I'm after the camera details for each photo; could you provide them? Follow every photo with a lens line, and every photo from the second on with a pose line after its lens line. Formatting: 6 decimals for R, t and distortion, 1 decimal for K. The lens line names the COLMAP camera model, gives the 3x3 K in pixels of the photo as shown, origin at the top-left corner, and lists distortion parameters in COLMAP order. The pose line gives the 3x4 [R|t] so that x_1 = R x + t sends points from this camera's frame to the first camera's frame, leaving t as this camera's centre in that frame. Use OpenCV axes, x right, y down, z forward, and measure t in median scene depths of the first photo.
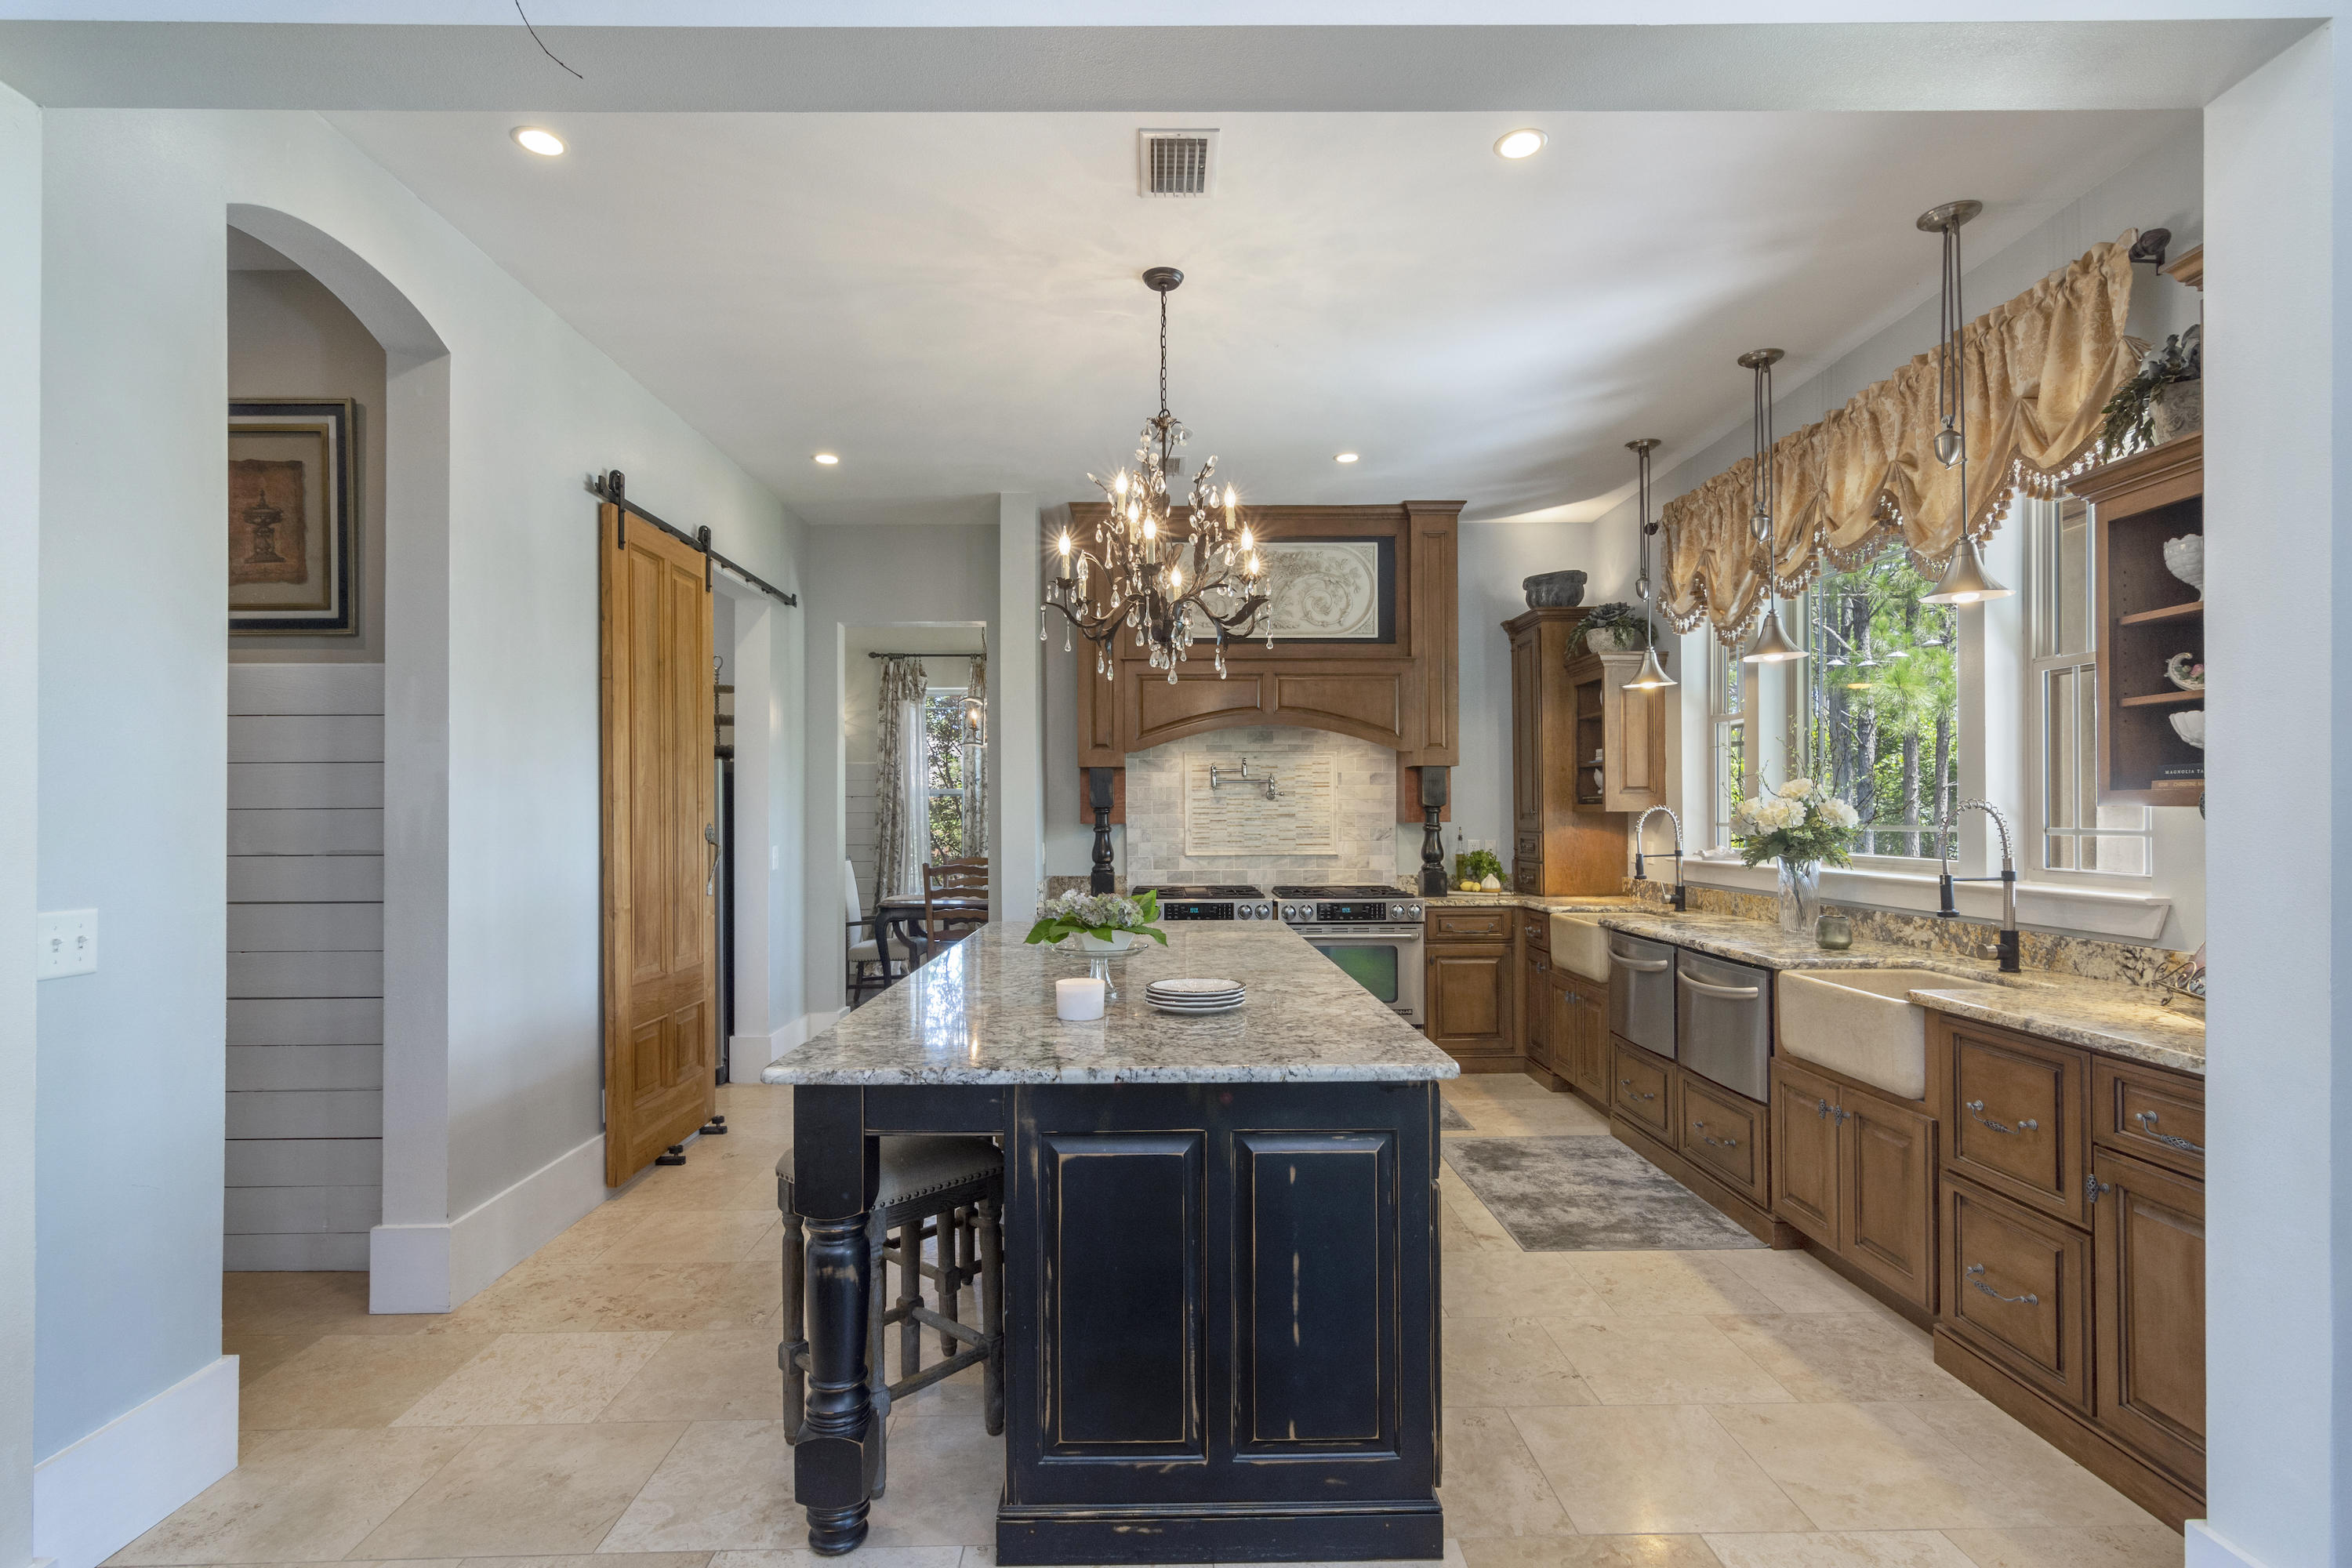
lens RADIAL K [[1103.1, 0, 1131.8], [0, 1103.1, 812.0], [0, 0, 1]] dist [-0.000433, -0.000500]
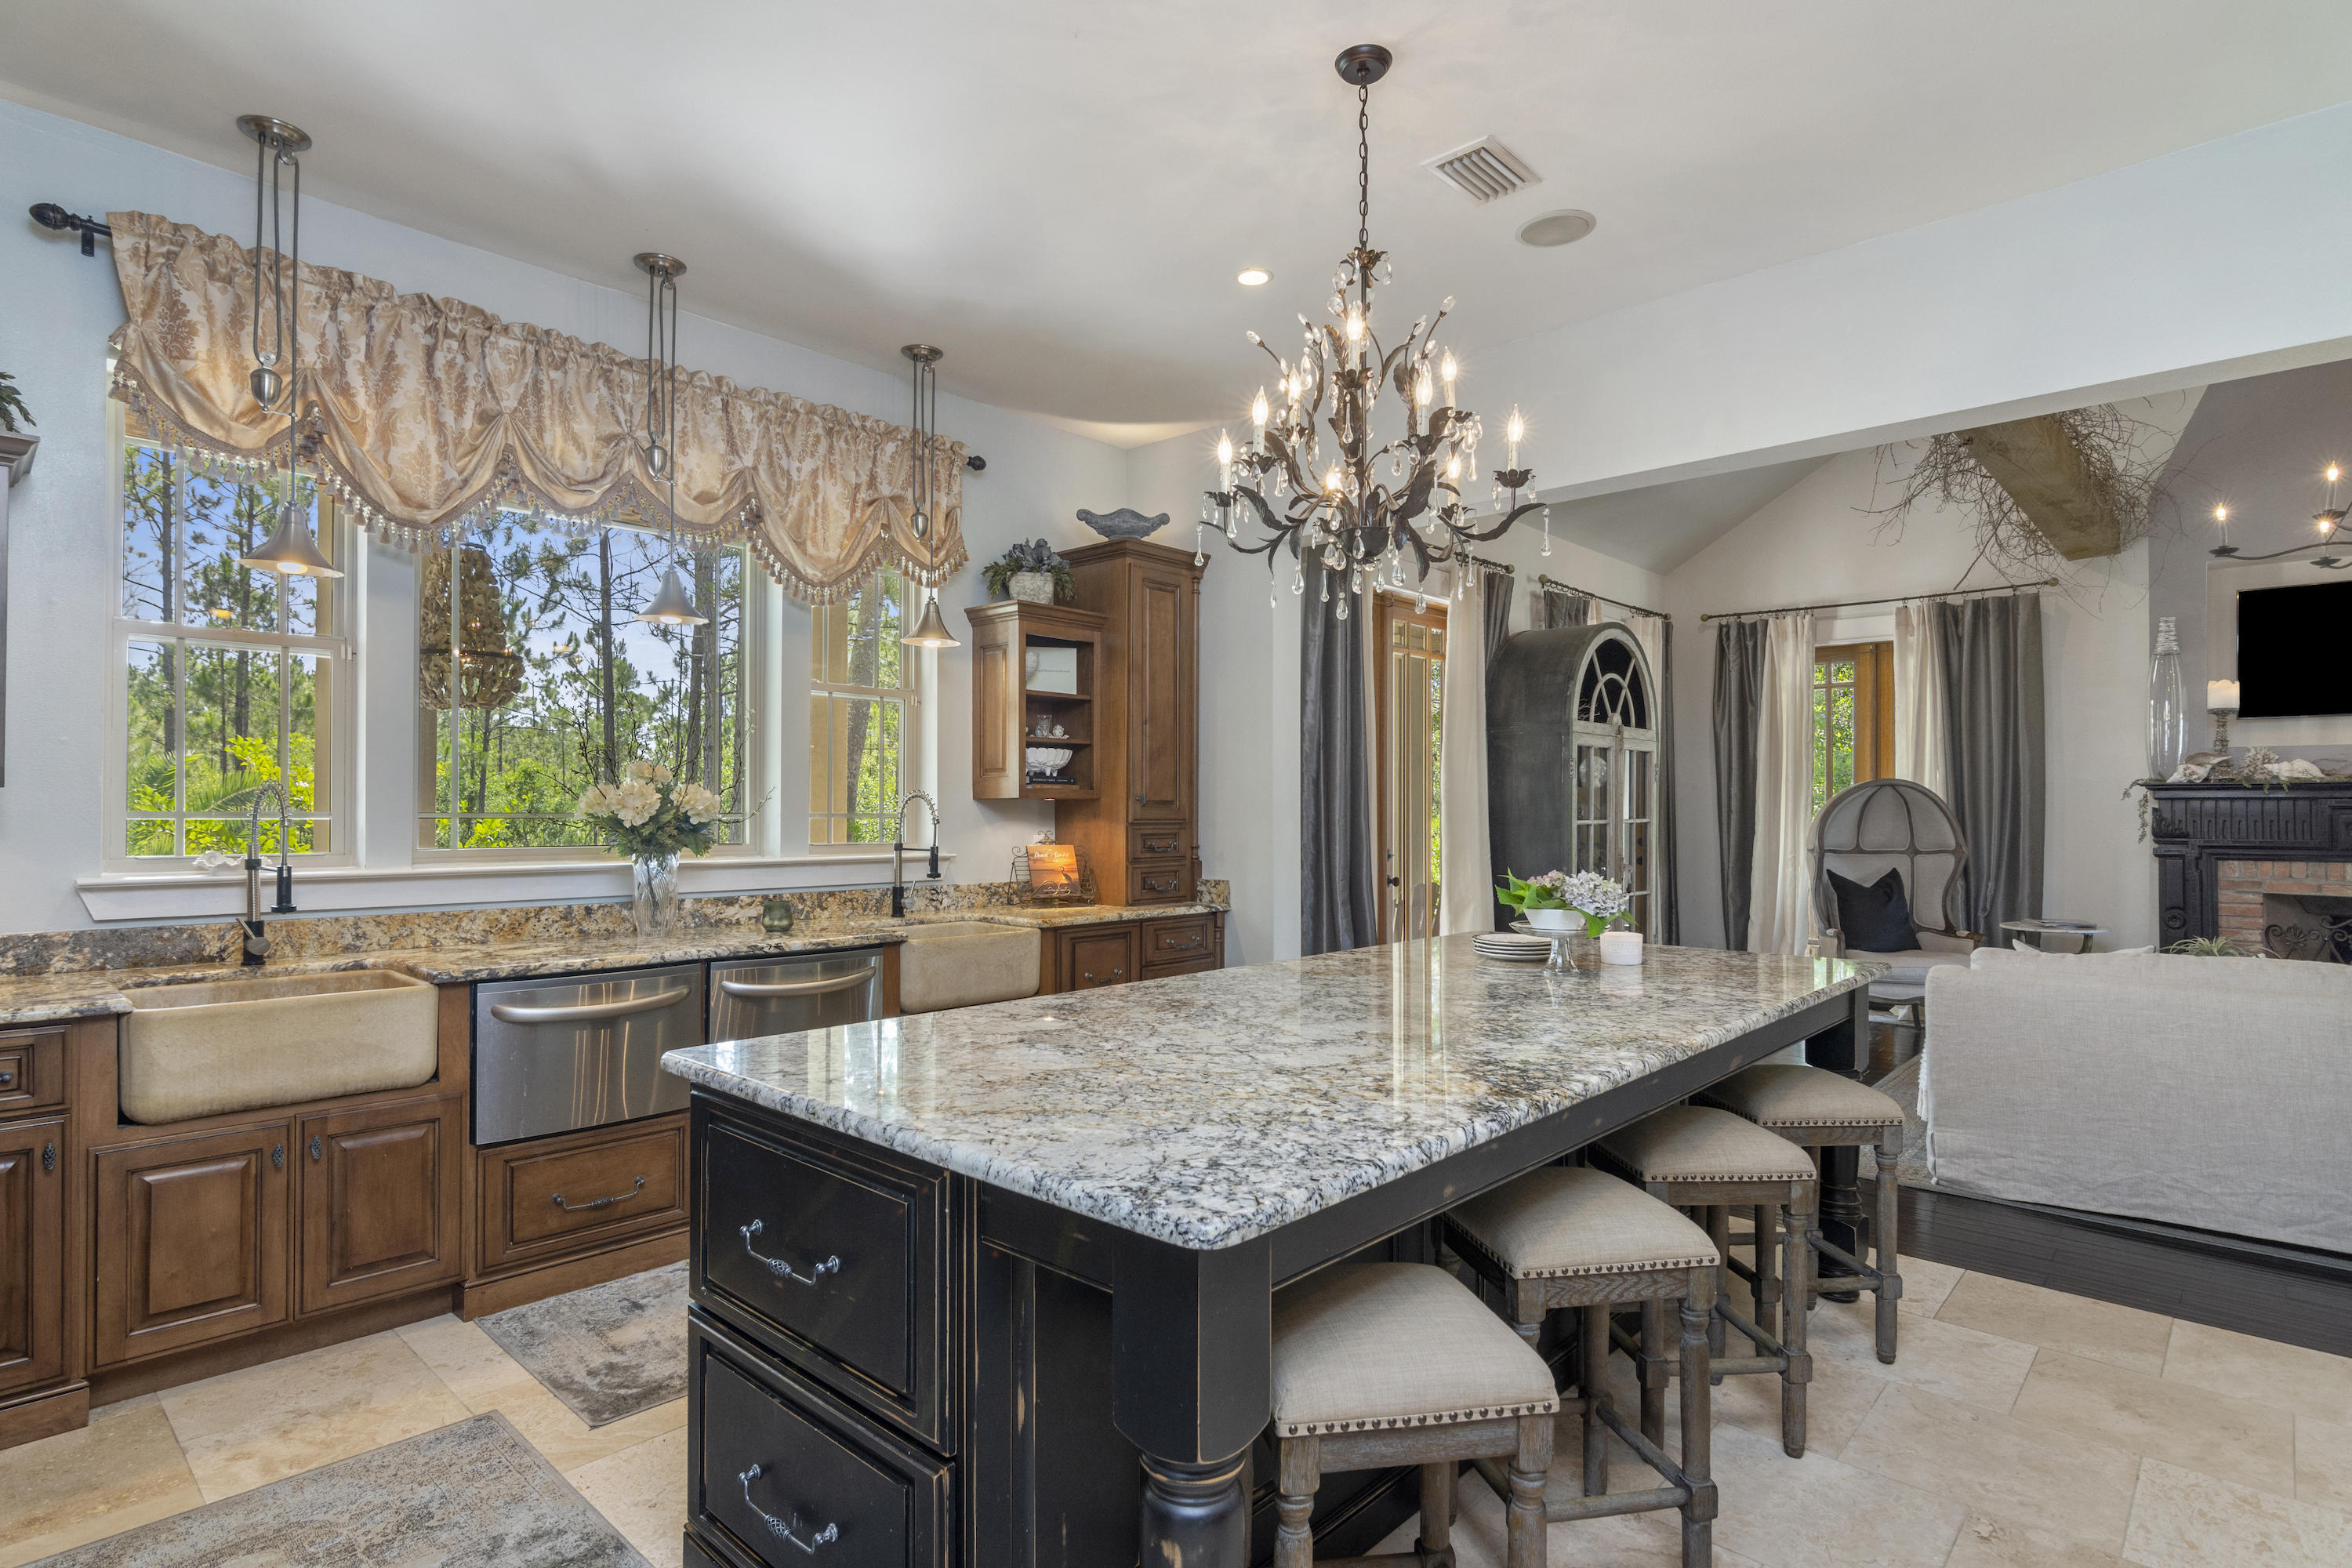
lens RADIAL K [[1231.5, 0, 1171.4], [0, 1231.5, 799.4], [0, 0, 1]] dist [0.002385, 0.000212]
pose [[-0.740330, 0.003125, 0.672237, -0.297971], [-0.005012, 0.999936, -0.010168, 0.007826], [-0.672225, -0.010897, -0.740267, 1.182286]]
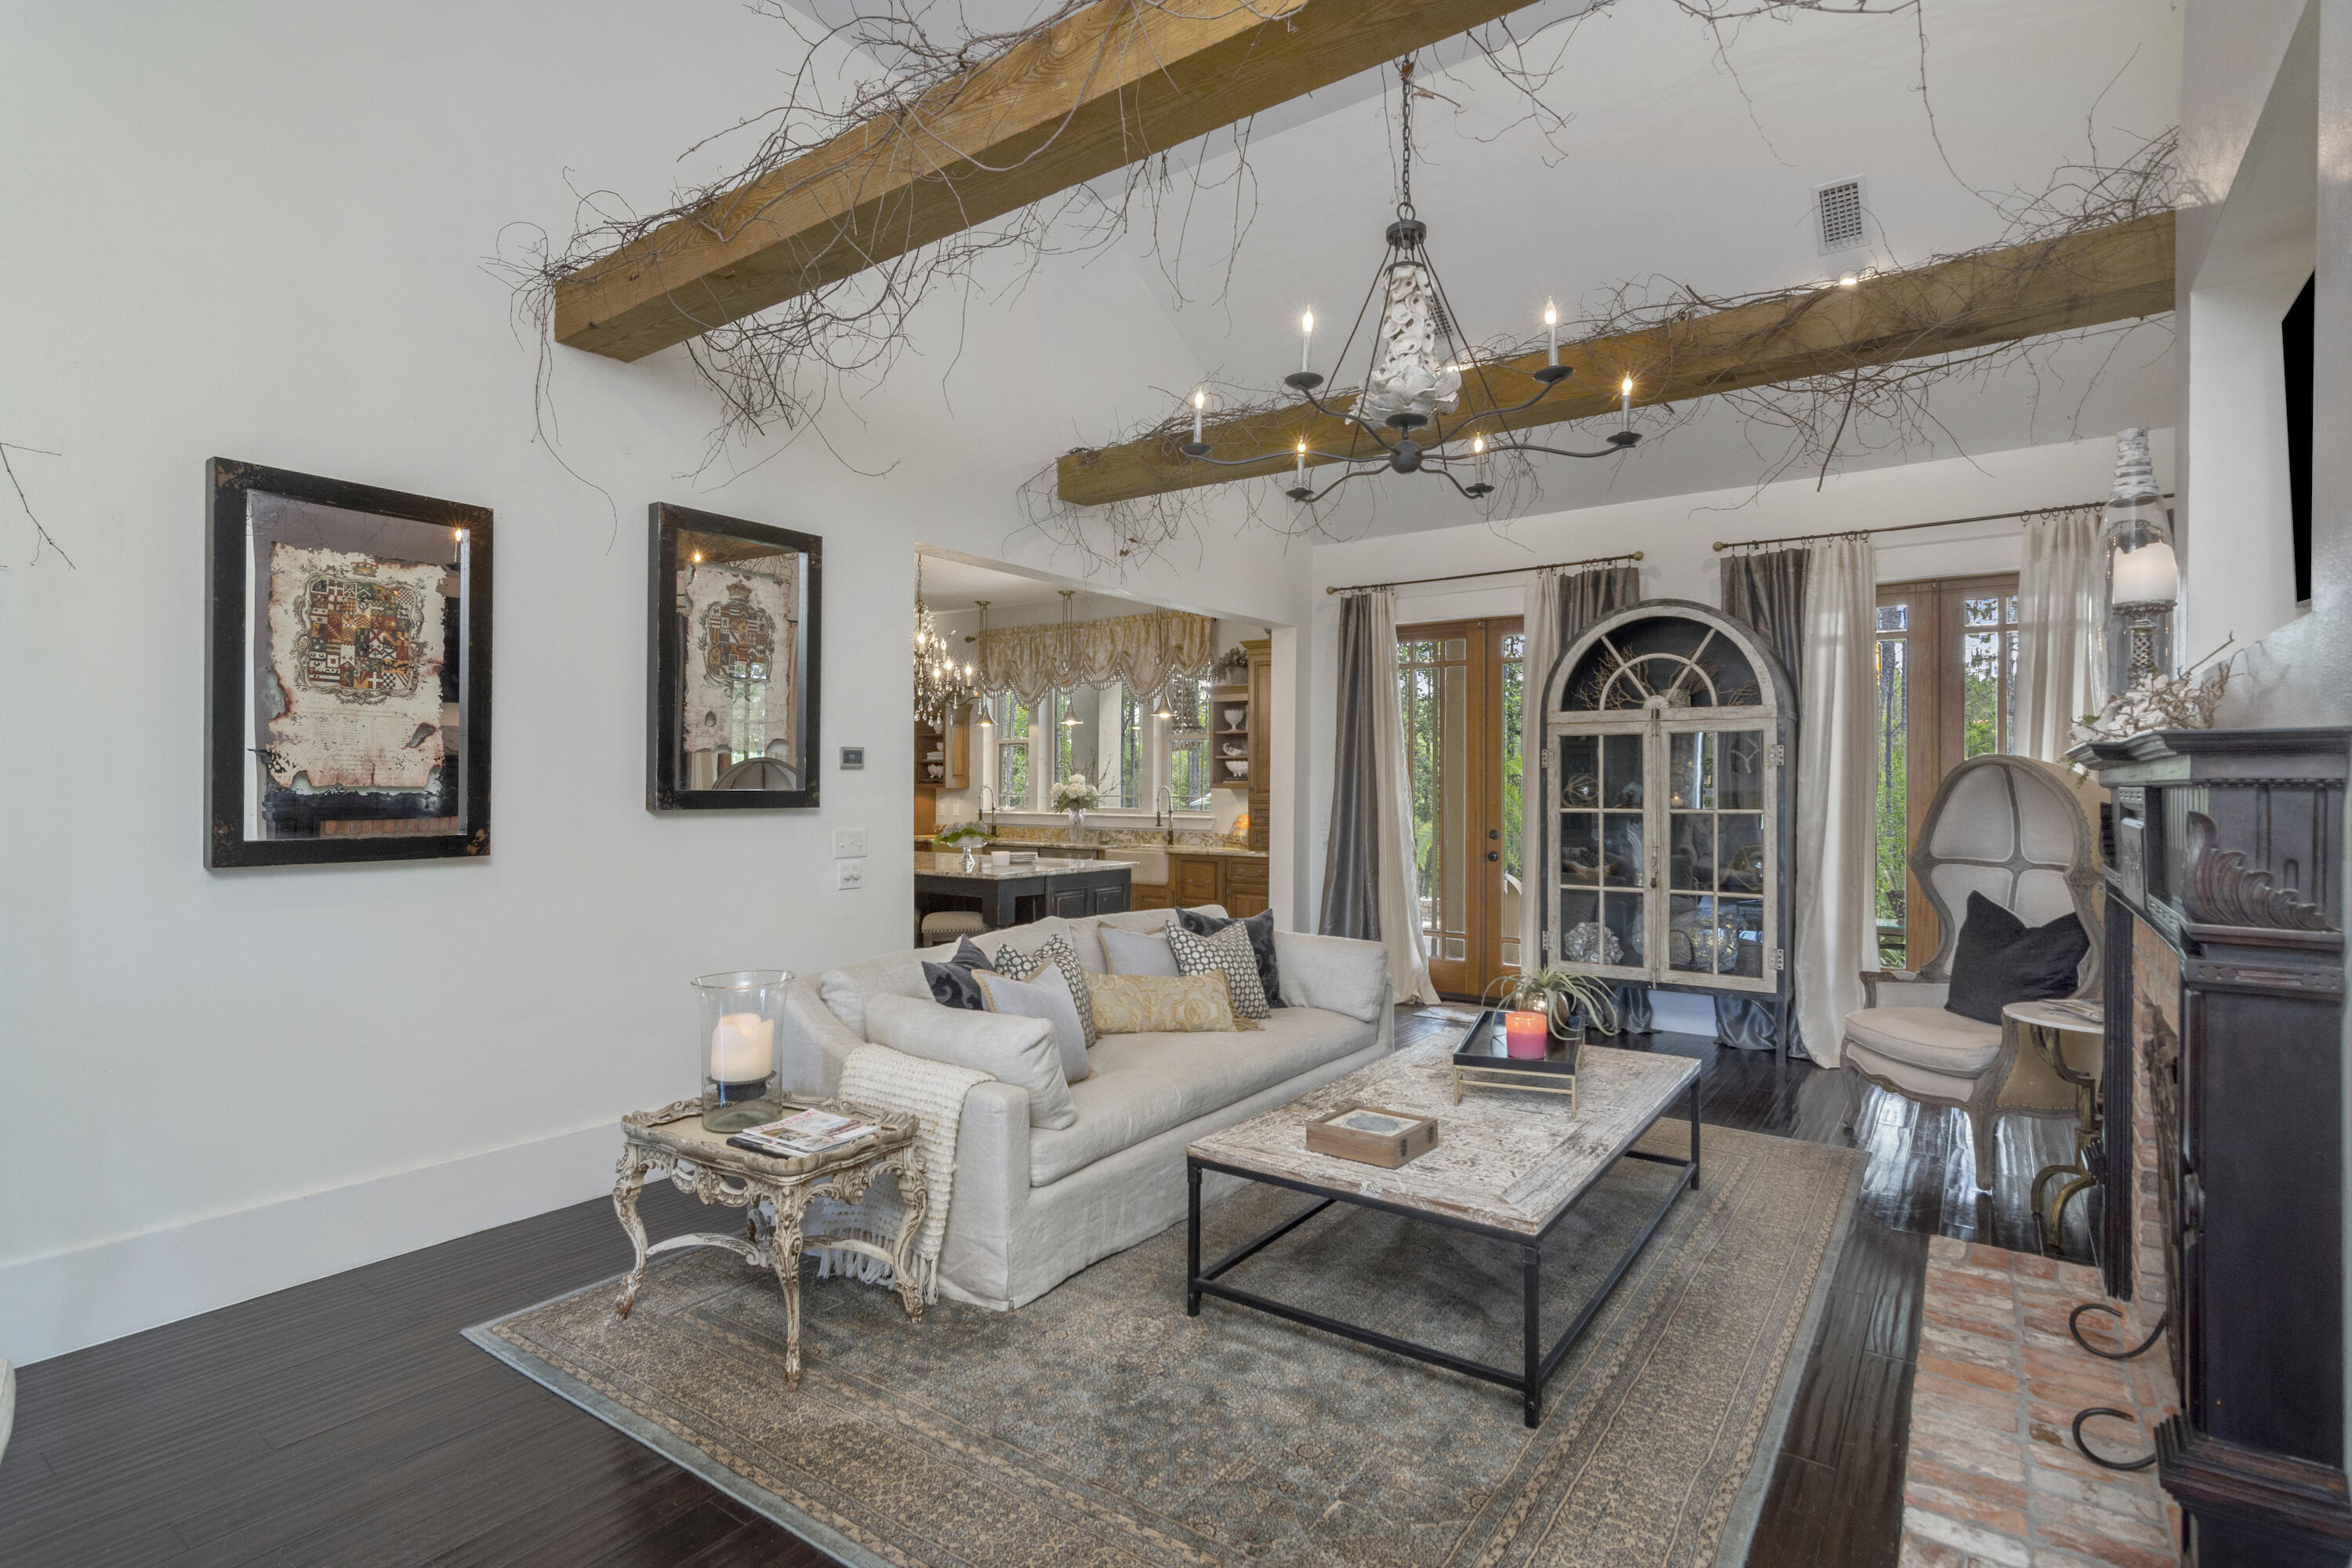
lens RADIAL K [[1128.5, 0, 1128.1], [0, 1128.5, 789.4], [0, 0, 1]] dist [-0.003972, -0.000268]
pose [[0.588843, 0.004545, 0.808234, -1.032912], [-0.008233, 0.999966, 0.000376, -0.001285], [-0.808205, -0.006876, 0.588861, -0.403459]]
